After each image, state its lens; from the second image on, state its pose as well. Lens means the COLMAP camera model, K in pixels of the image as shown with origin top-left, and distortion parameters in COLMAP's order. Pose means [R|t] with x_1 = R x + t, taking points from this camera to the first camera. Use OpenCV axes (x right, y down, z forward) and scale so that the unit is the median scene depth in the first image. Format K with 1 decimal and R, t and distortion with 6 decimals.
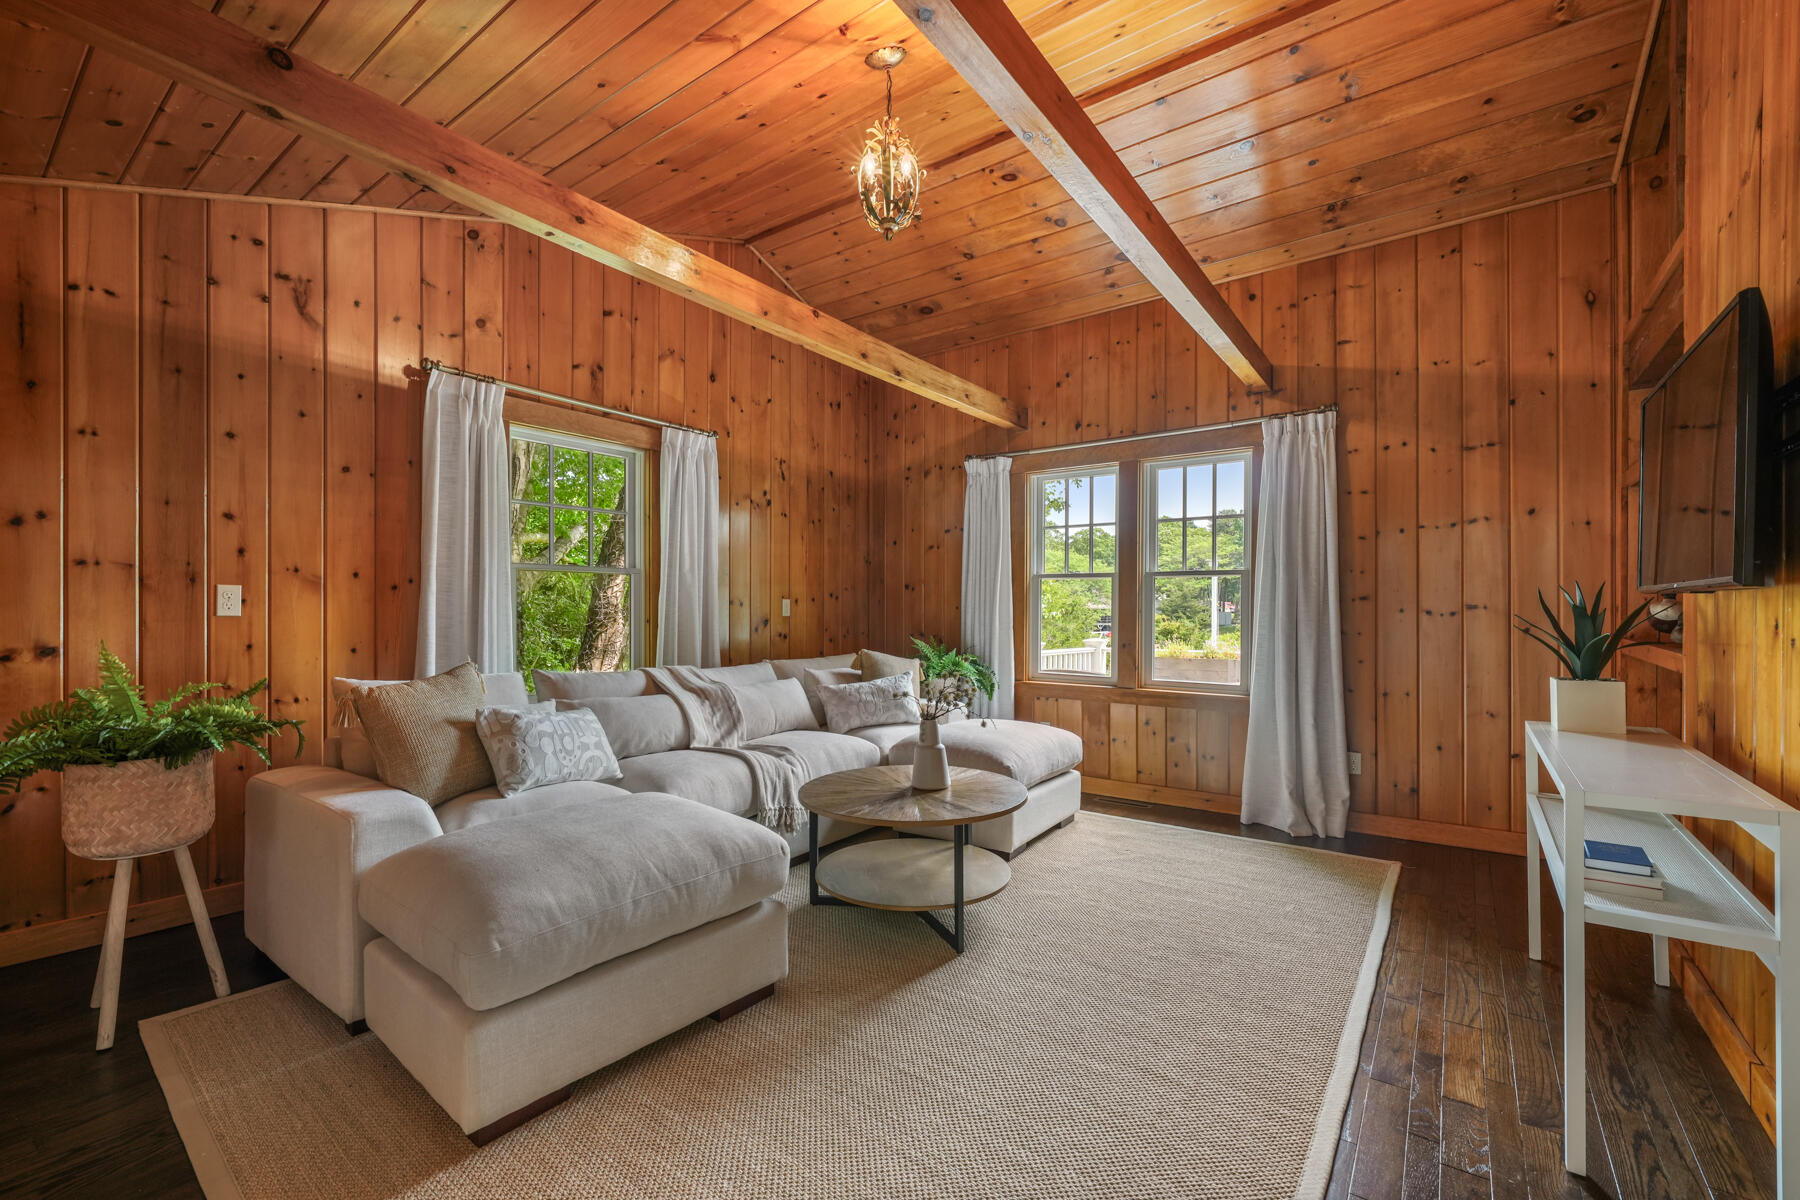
lens RADIAL K [[756.3, 0, 953.9], [0, 756.3, 612.1], [0, 0, 1]] dist [-0.001175, -0.000268]
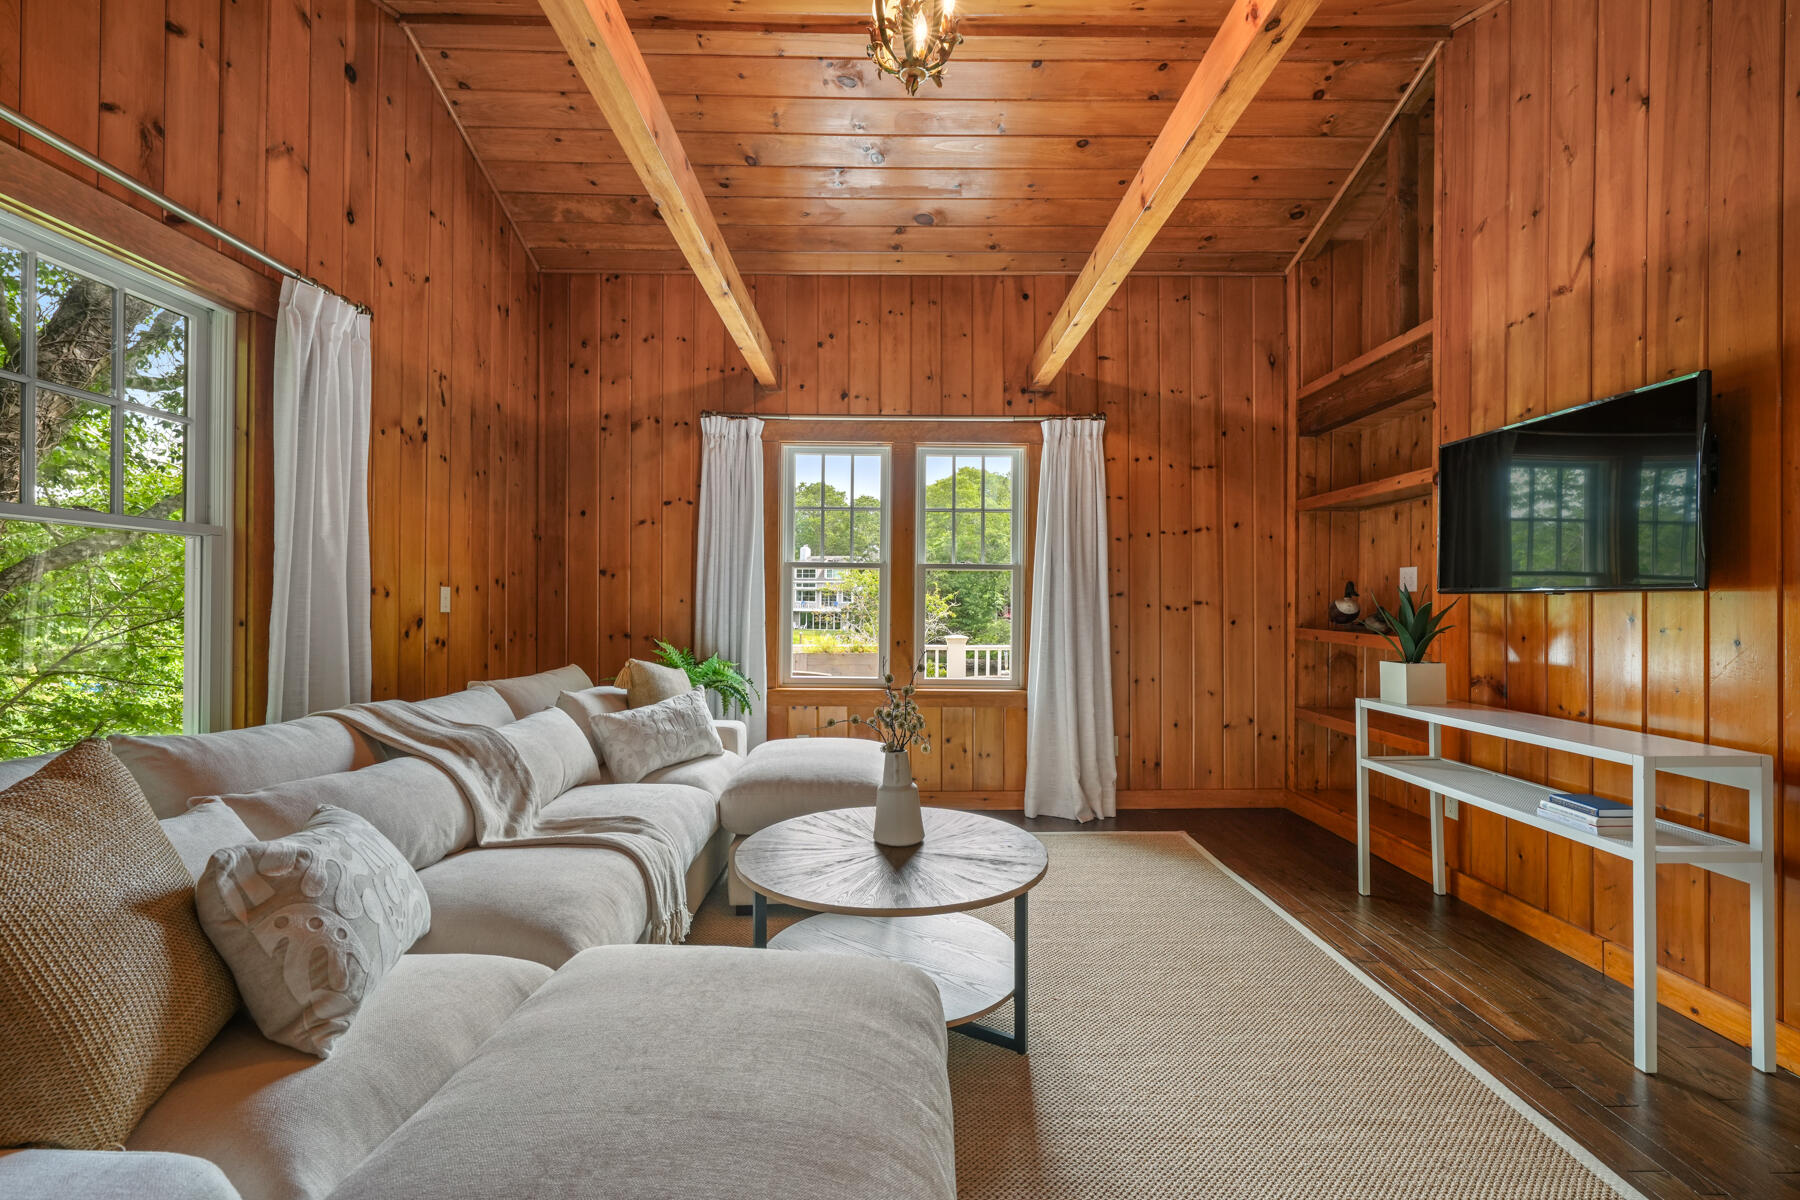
lens RADIAL K [[756.3, 0, 896.9], [0, 756.3, 600.8], [0, 0, 1]] dist [-0.001175, -0.000268]
pose [[0.812231, 0.005116, 0.583313, -0.340340], [-0.001700, 0.999978, -0.006403, -0.001590], [-0.583333, 0.004209, 0.812222, 0.281256]]
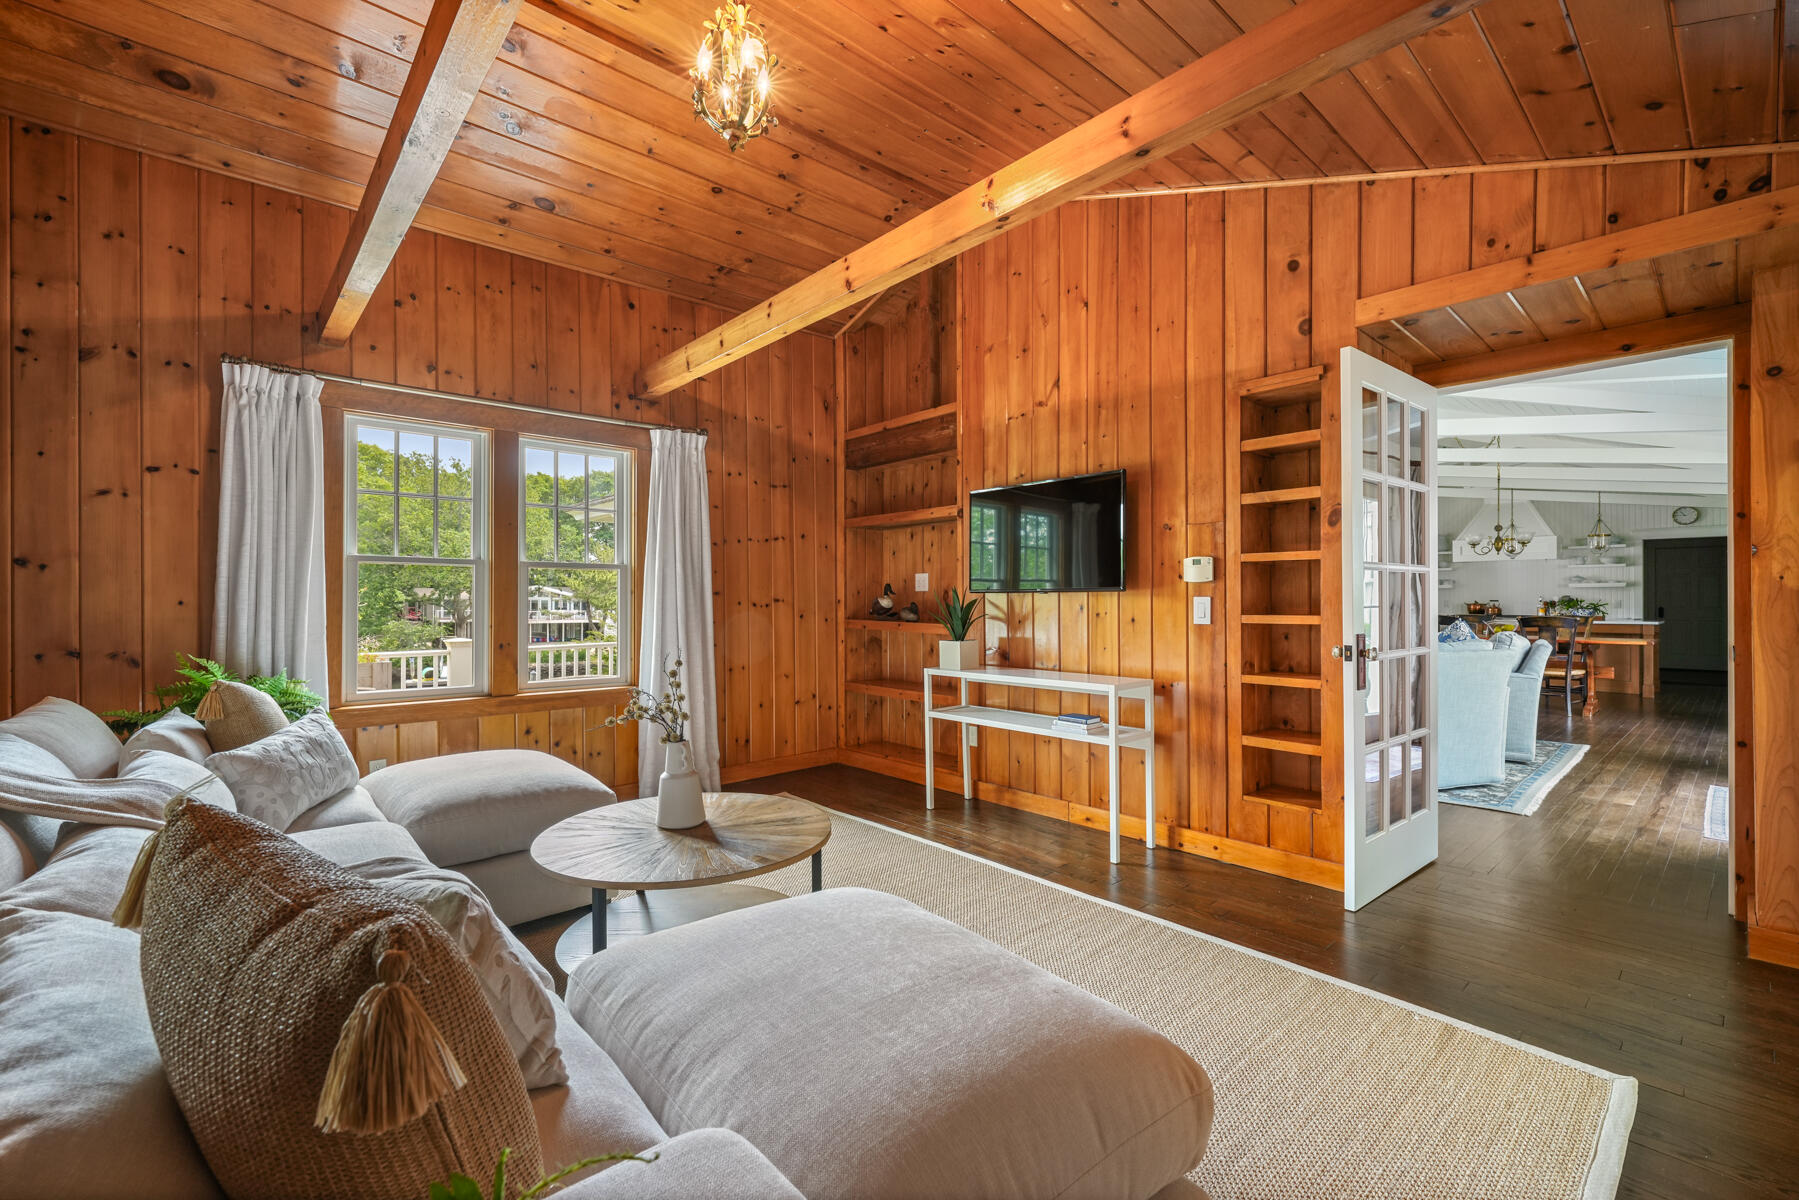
lens RADIAL K [[755.9, 0, 856.5], [0, 755.9, 597.9], [0, 0, 1]] dist [-0.001175, -0.000268]
pose [[0.257641, 0.002167, 0.966238, -0.539327], [0.008078, 0.999958, -0.004396, -0.003485], [-0.966207, 0.008938, 0.257612, 0.431137]]
